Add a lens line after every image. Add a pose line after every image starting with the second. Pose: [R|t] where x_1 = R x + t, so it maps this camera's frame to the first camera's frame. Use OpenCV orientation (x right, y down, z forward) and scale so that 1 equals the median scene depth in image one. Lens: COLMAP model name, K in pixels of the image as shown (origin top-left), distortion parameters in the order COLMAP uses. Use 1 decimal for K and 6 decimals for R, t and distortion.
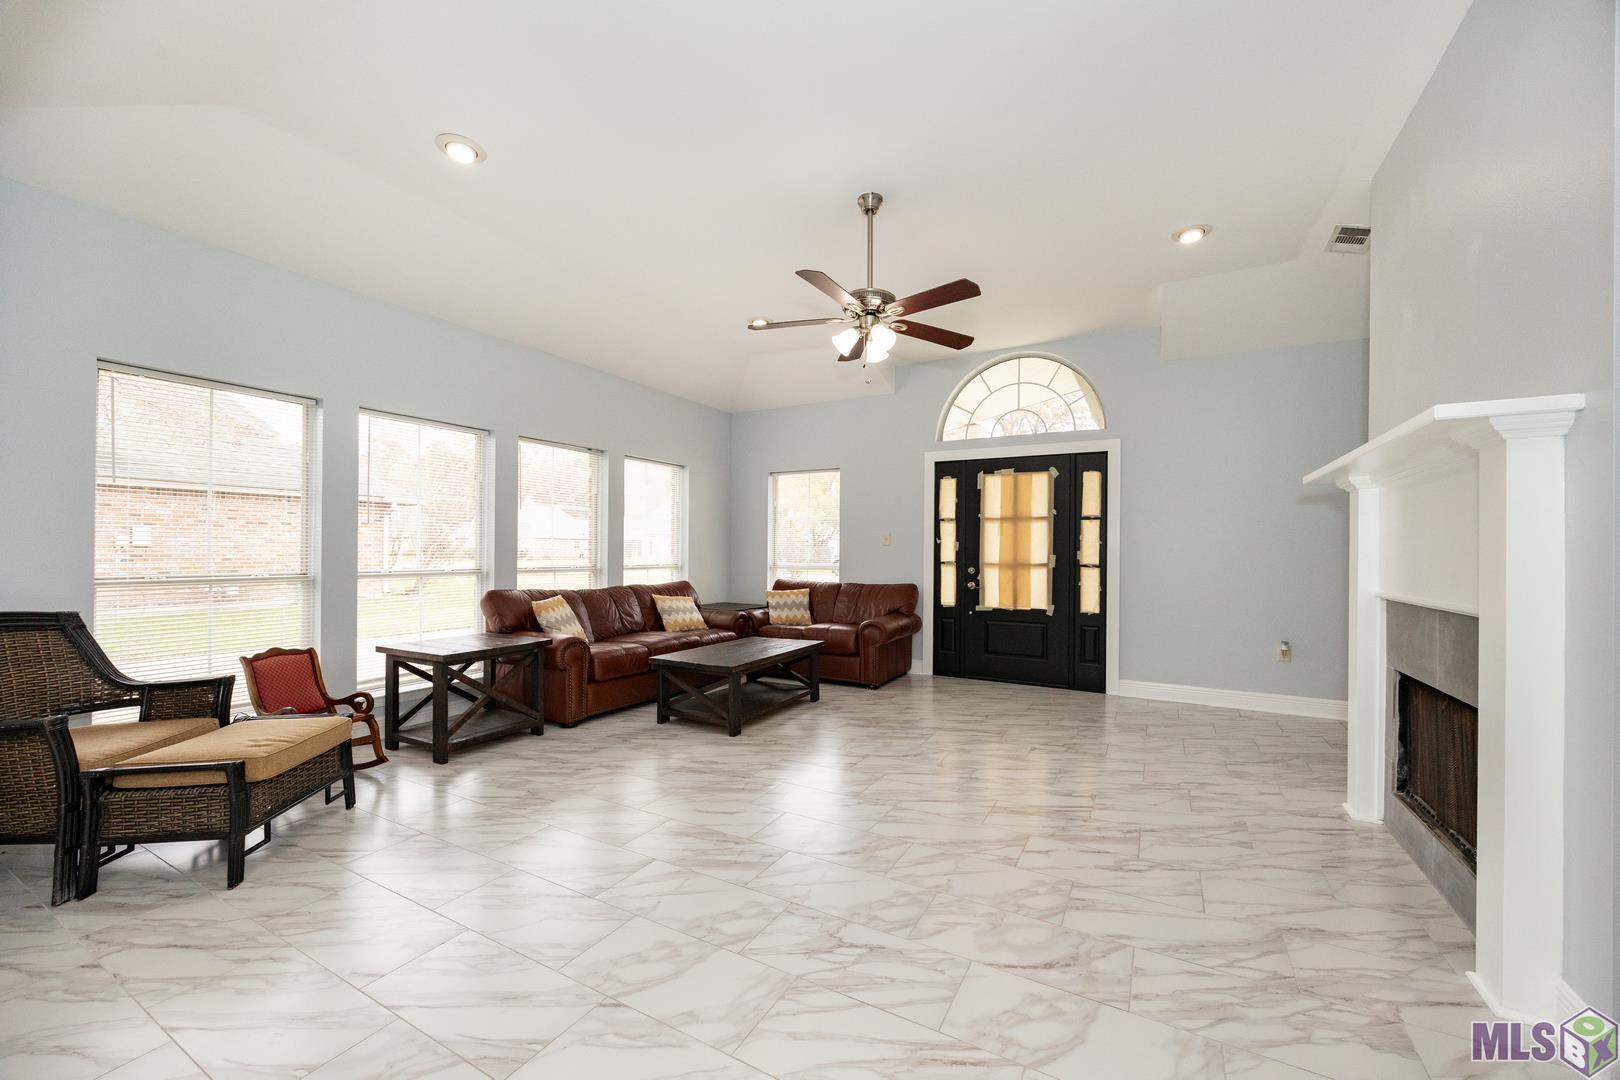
lens RADIAL K [[623.0, 0, 818.2], [0, 623.0, 546.0], [0, 0, 1]] dist [-0.001929, -0.000101]
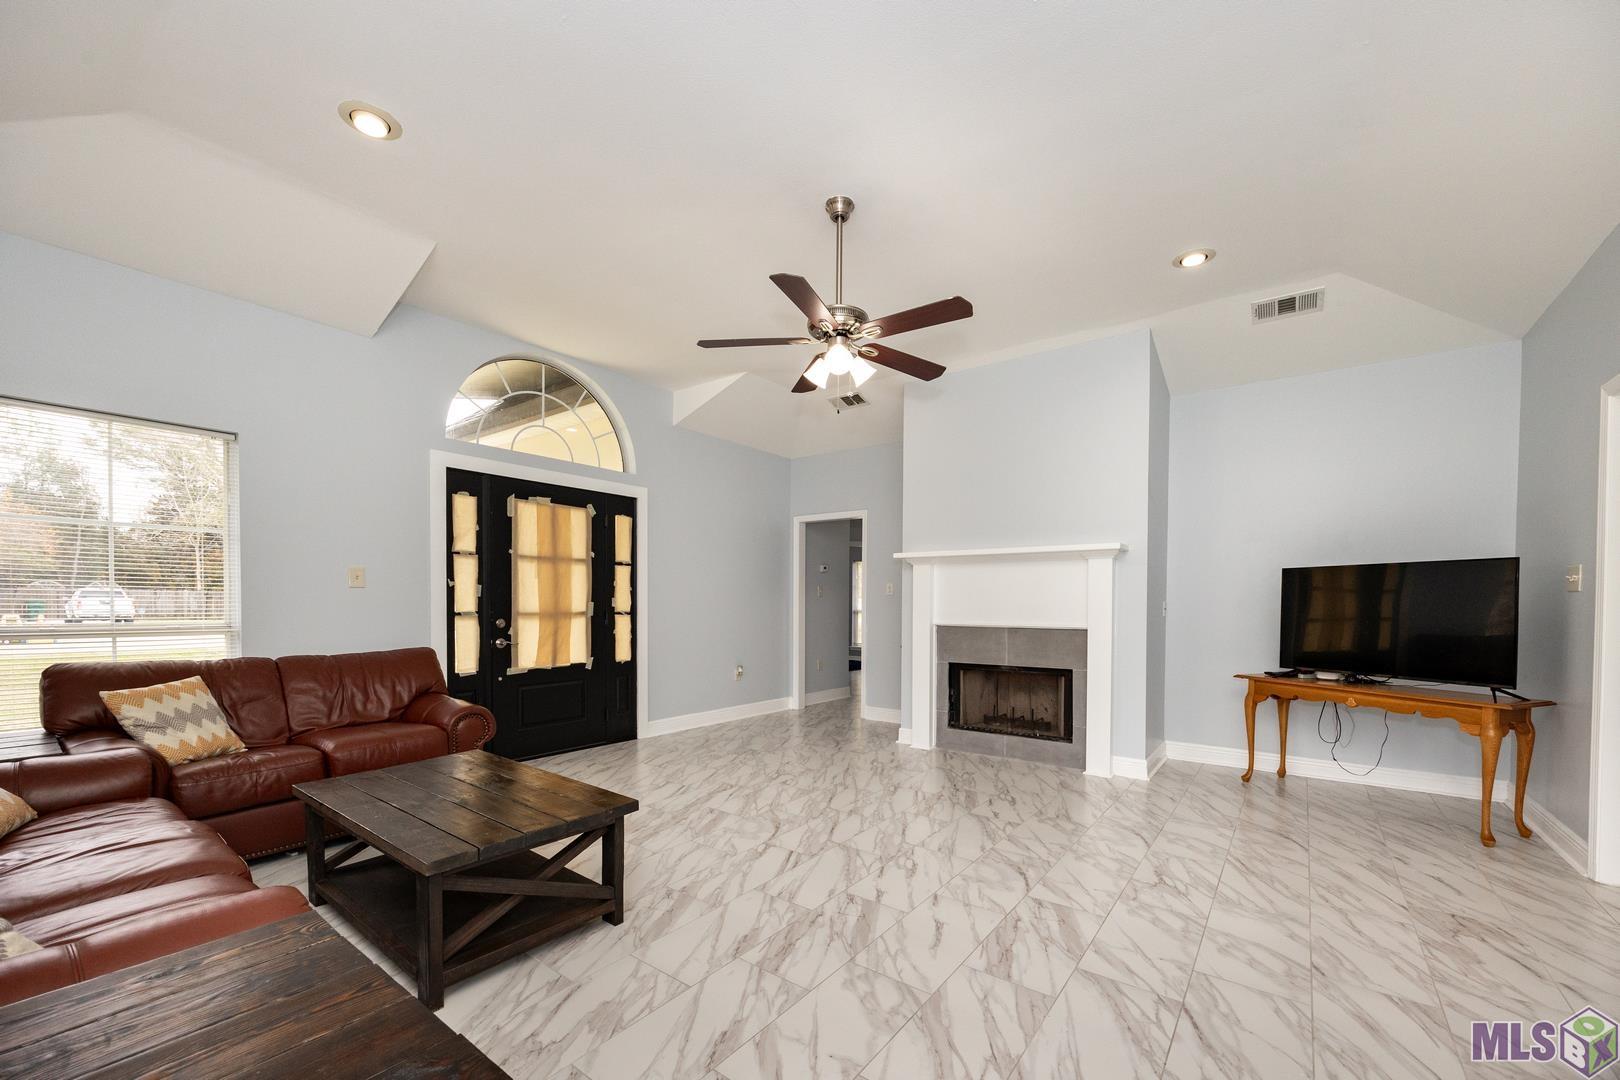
lens RADIAL K [[644.2, 0, 831.6], [0, 644.2, 608.7], [0, 0, 1]] dist [-0.001726, -0.000041]
pose [[0.128580, -0.018406, 0.991528, -0.516591], [-0.013700, 0.999699, 0.020334, 0.000327], [-0.991604, -0.016199, 0.128290, 0.543966]]
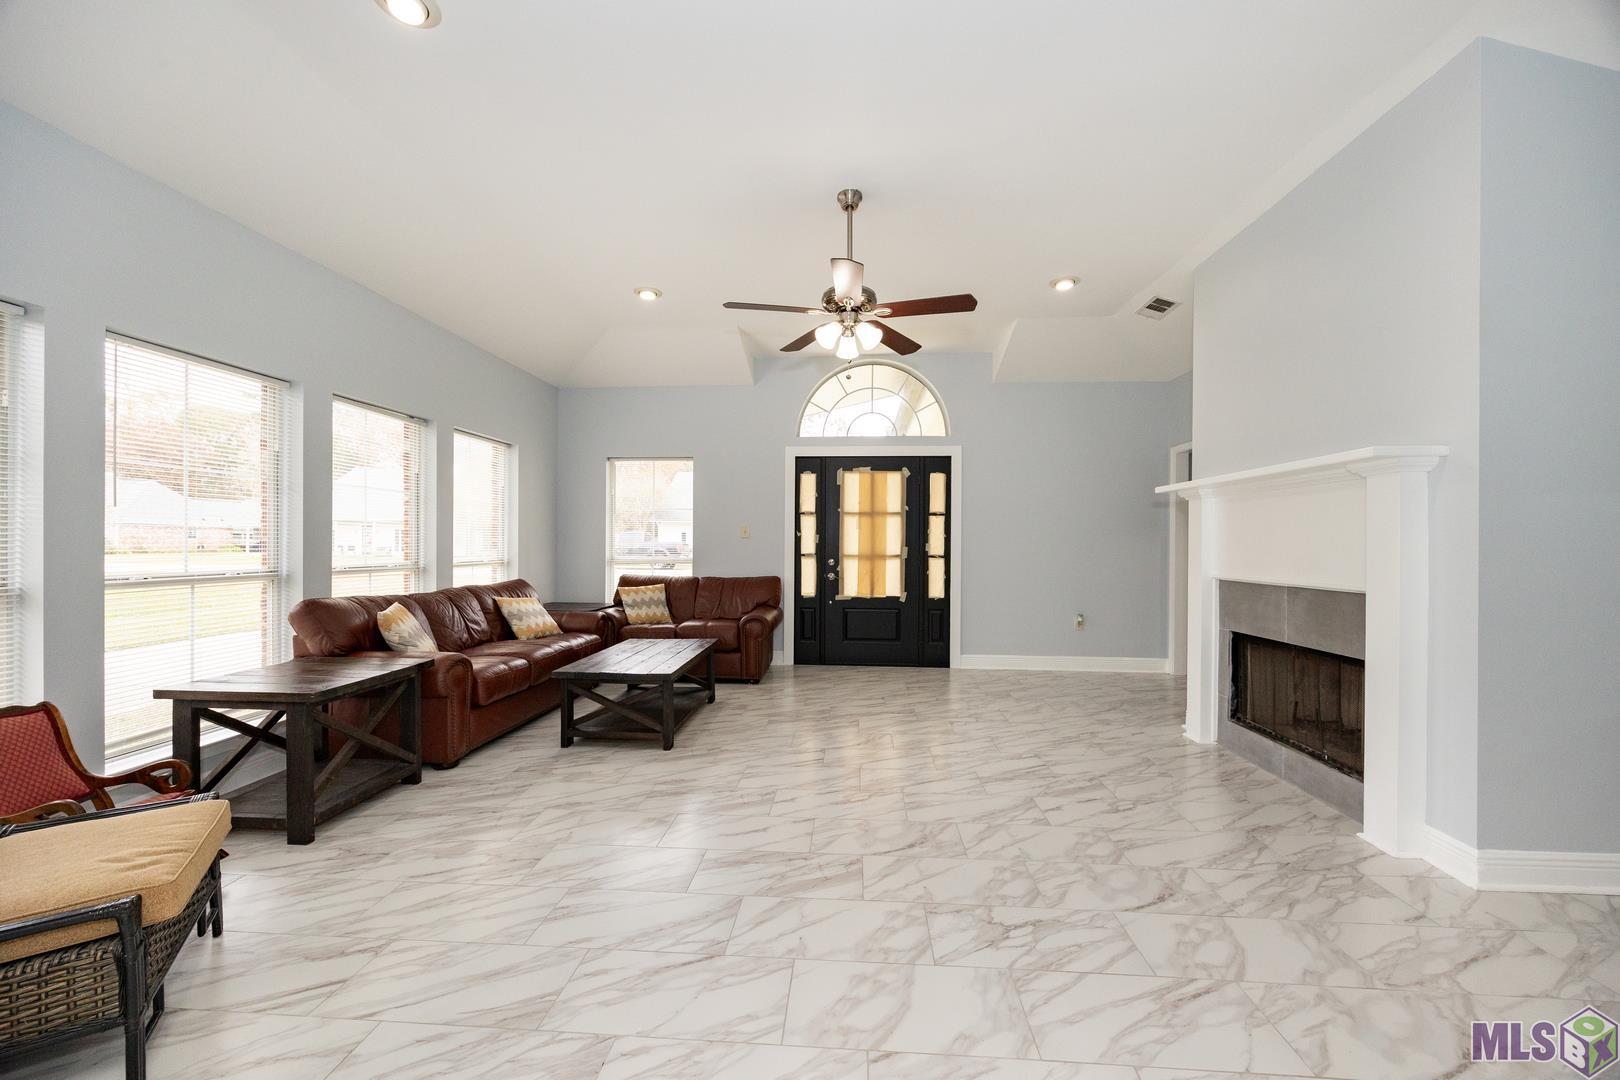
lens RADIAL K [[619.6, 0, 810.0], [0, 619.6, 540.0], [0, 0, 1]] dist [-0.002859, -0.000062]
pose [[0.909220, -0.000941, 0.416315, -0.240083], [-0.001651, 0.999981, 0.005866, -0.004267], [-0.416313, -0.006021, 0.909202, 0.070963]]
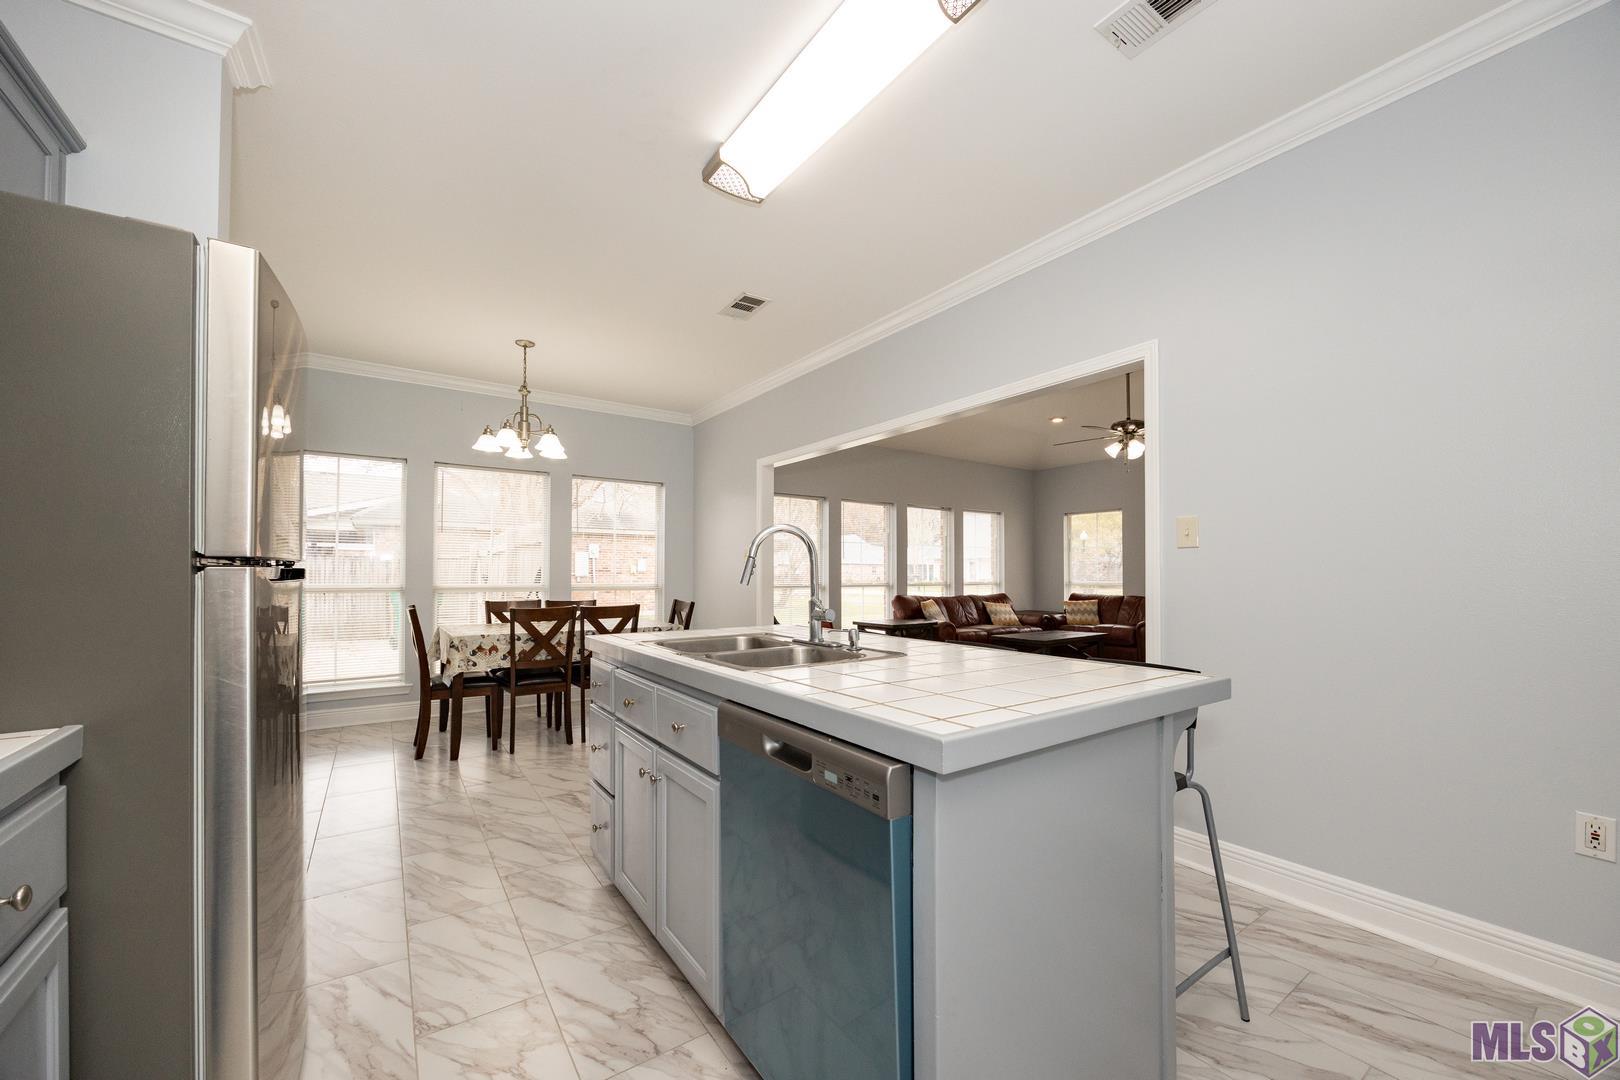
lens RADIAL K [[618.2, 0, 805.5], [0, 618.2, 565.9], [0, 0, 1]] dist [-0.024561, -0.000012]
pose [[0.891929, -0.012331, -0.452008, 0.028338], [0.009745, 0.999920, -0.008049, -0.000665], [0.452071, 0.002774, 0.891978, -0.564516]]
